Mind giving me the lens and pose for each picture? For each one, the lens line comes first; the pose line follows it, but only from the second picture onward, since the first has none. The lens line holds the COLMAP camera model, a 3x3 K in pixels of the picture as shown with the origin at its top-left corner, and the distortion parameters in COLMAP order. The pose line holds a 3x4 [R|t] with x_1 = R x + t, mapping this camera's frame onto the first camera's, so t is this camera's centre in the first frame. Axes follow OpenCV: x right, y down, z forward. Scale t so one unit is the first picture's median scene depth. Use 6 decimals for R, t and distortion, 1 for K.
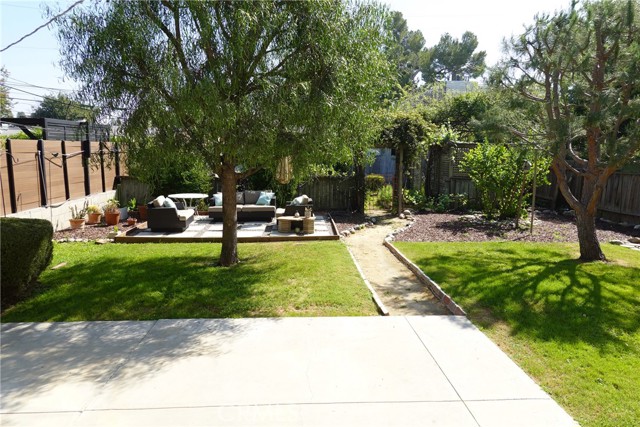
lens RADIAL K [[427.1, 0, 316.4], [0, 427.1, 211.4], [0, 0, 1]] dist [-0.004335, 0.002146]
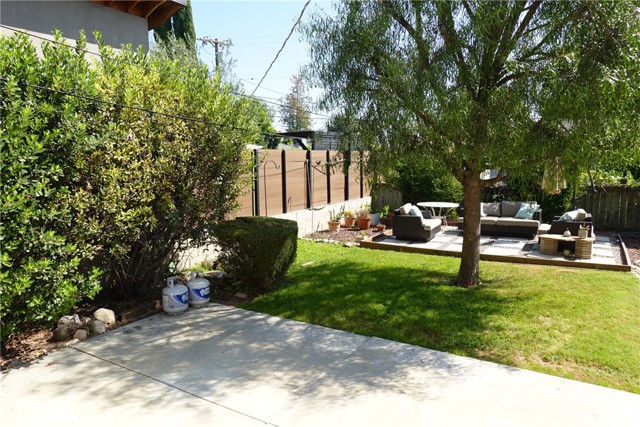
lens RADIAL K [[427.1, 0, 316.4], [0, 427.1, 211.4], [0, 0, 1]] dist [-0.004335, 0.002146]
pose [[0.822021, 0.047909, -0.567439, 0.030039], [-0.059950, 0.998198, -0.002568, -0.004784], [0.566293, 0.036129, 0.823412, 0.122641]]
